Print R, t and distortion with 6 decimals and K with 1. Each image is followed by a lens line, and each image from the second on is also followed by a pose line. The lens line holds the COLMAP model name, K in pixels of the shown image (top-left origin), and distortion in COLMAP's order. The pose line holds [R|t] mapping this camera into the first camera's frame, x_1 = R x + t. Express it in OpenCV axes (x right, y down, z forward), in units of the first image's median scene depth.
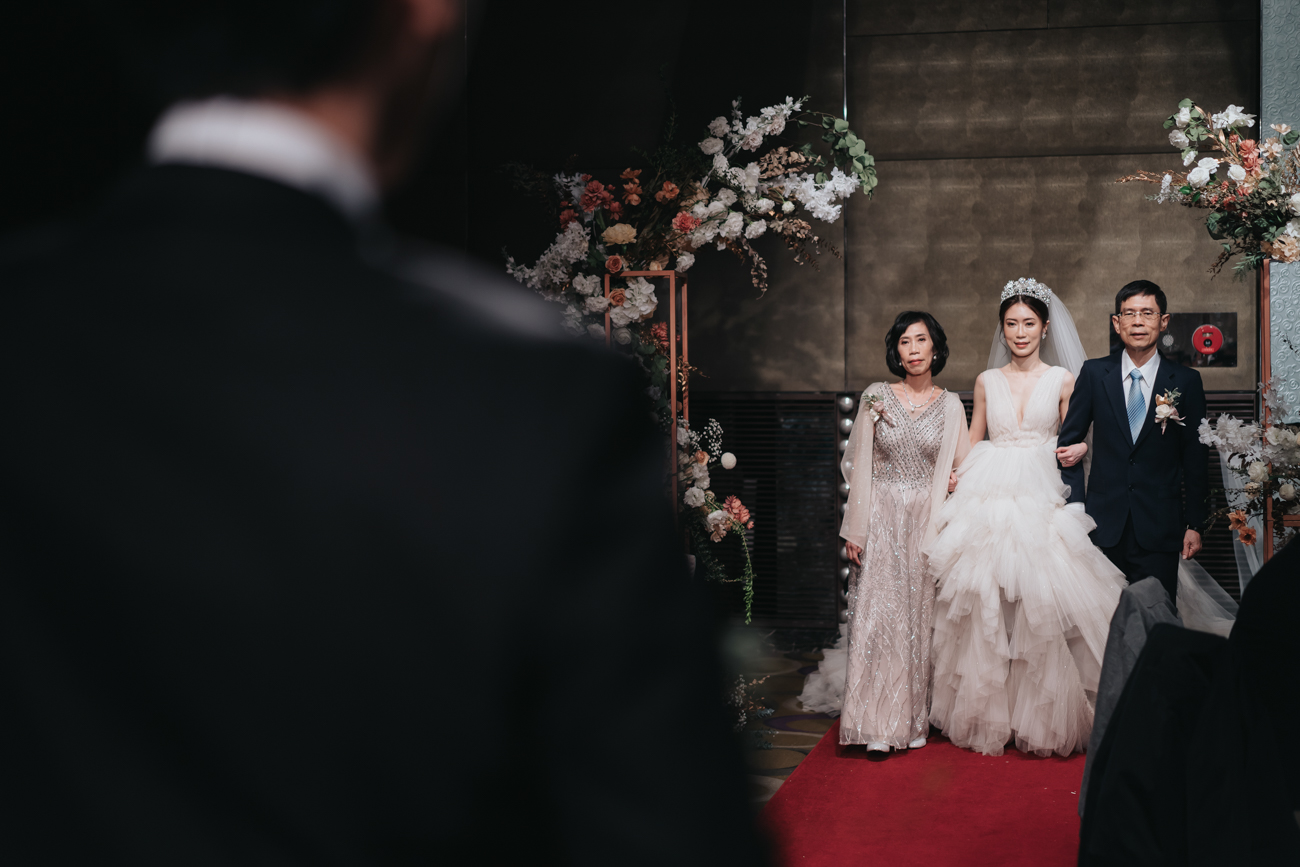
lens RADIAL K [[1997.6, 0, 647.2], [0, 1997.6, 427.8], [0, 0, 1]] dist [-0.016088, 0.000000]
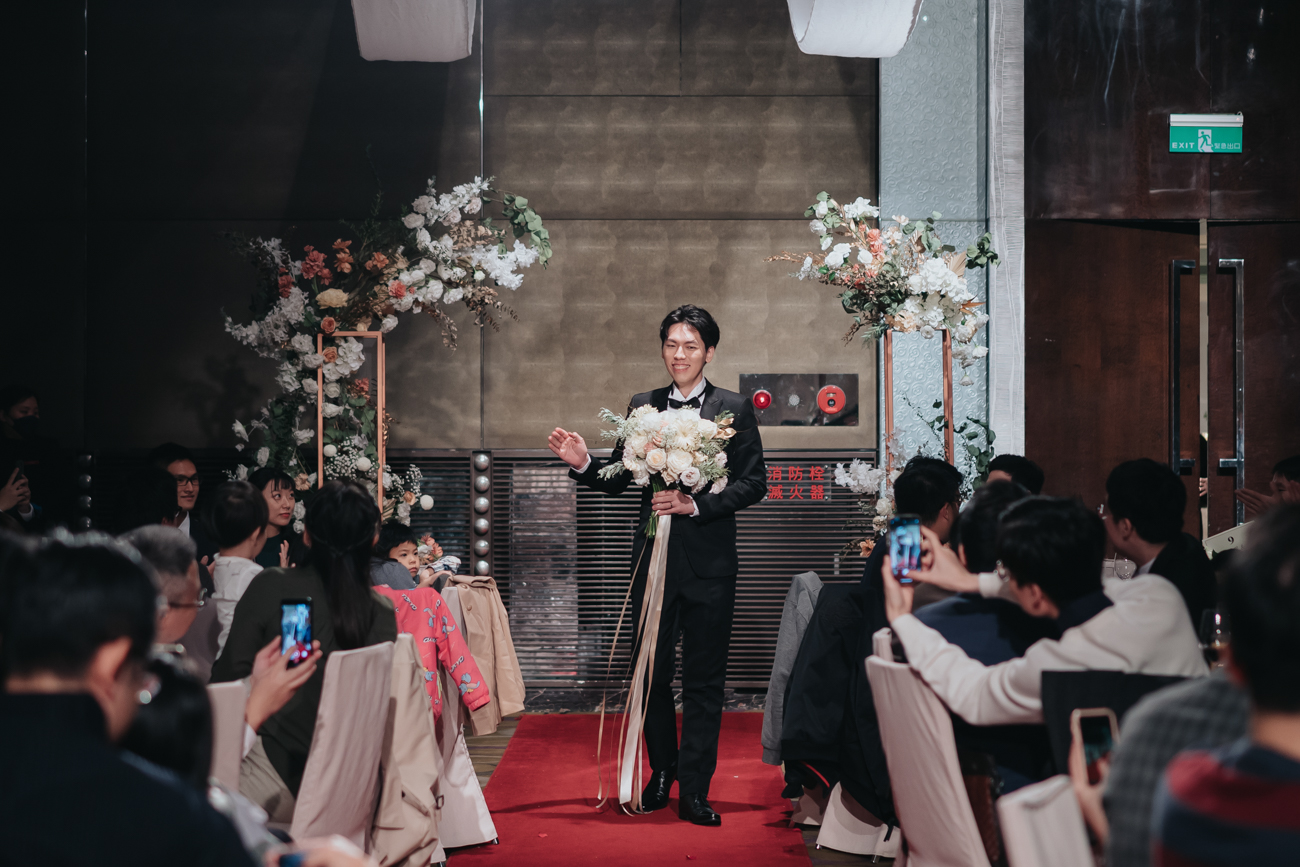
lens RADIAL K [[3073.7, 0, 650.4], [0, 3073.7, 433.9], [0, 0, 1]] dist [0.052871, 0.000000]
pose [[0.973510, 0.005931, 0.228567, -0.181507], [0.002253, 0.999366, -0.035529, 0.031171], [-0.228633, 0.035103, 0.972880, -0.550656]]
